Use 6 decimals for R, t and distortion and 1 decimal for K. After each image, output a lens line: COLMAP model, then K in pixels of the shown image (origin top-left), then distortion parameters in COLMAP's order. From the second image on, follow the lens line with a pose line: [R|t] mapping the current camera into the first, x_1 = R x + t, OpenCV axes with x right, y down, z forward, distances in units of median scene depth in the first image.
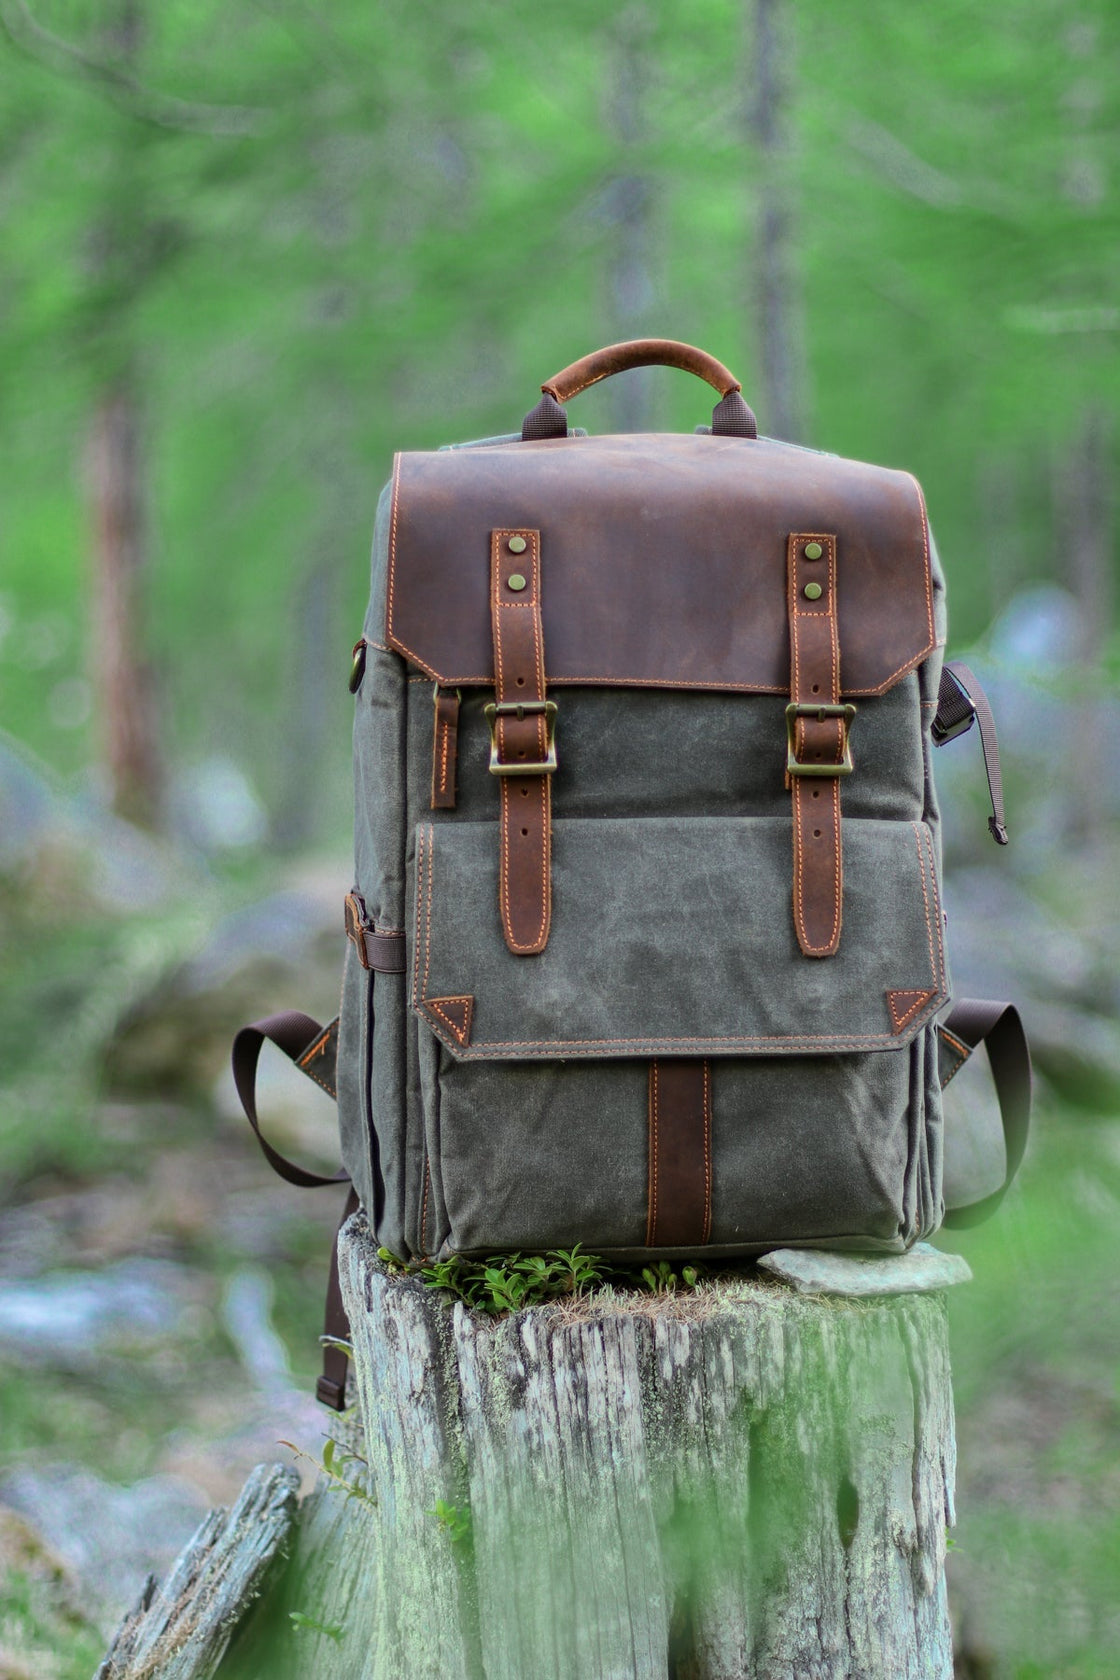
lens RADIAL K [[4050.8, 0, 560.0], [0, 4050.8, 840.0], [0, 0, 1]] dist [-0.110337, -0.015216]
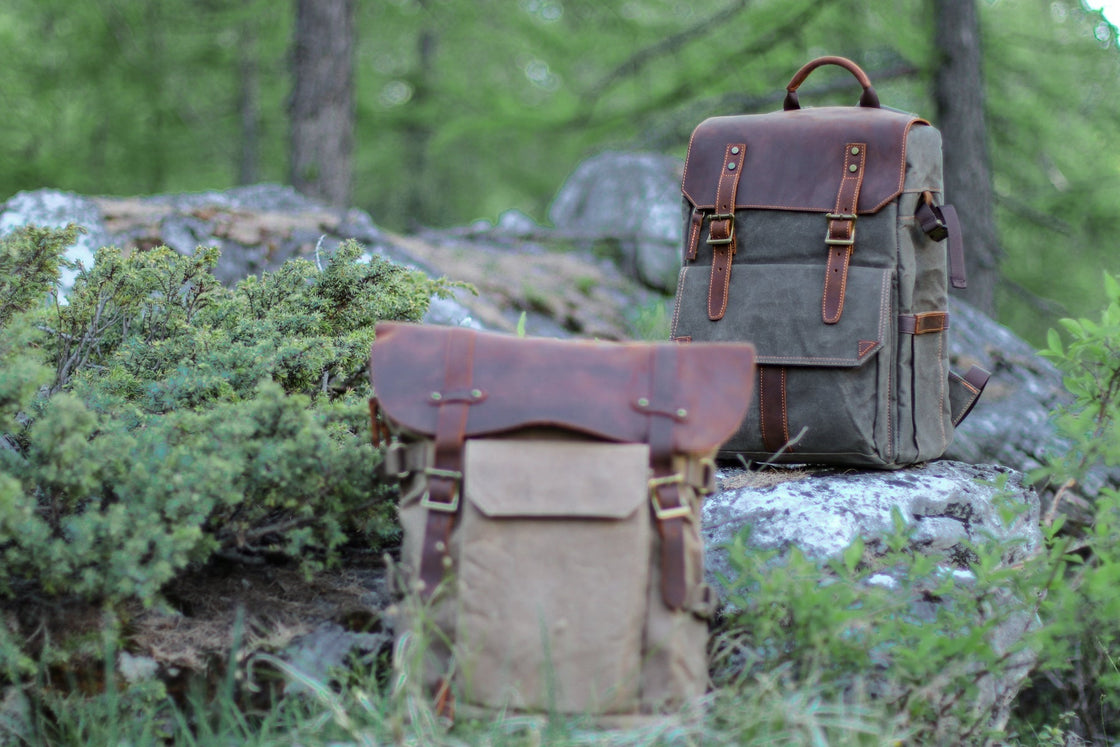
lens RADIAL K [[2700.5, 0, 560.0], [0, 2700.5, 373.5], [0, 0, 1]] dist [-0.110337, -0.015216]
pose [[0.850215, 0.021543, -0.525994, 0.731584], [-0.072173, 0.994498, -0.075928, 0.182469], [0.521465, 0.102518, 0.847092, -0.363791]]
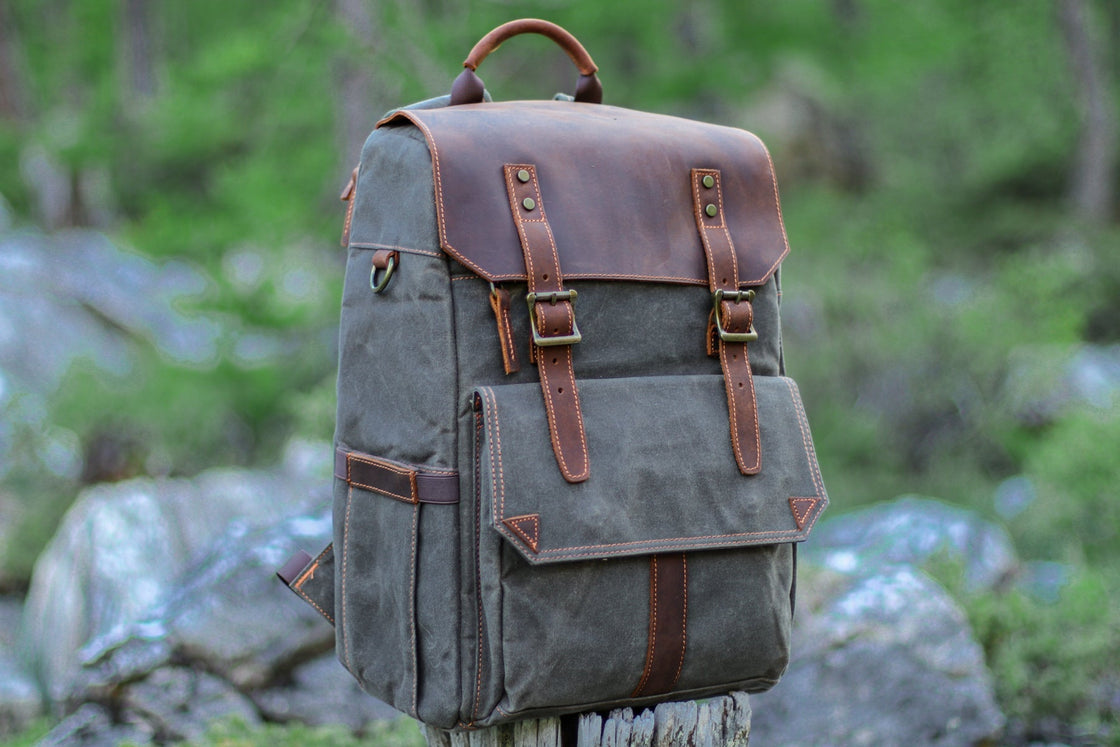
lens RADIAL K [[2700.5, 0, 560.0], [0, 2700.5, 373.5], [0, 0, 1]] dist [-0.110337, -0.015216]
pose [[0.887227, -0.027410, 0.460518, -0.411969], [0.049601, 0.998115, -0.036154, 0.024504], [-0.458659, 0.054919, 0.886914, 0.215312]]
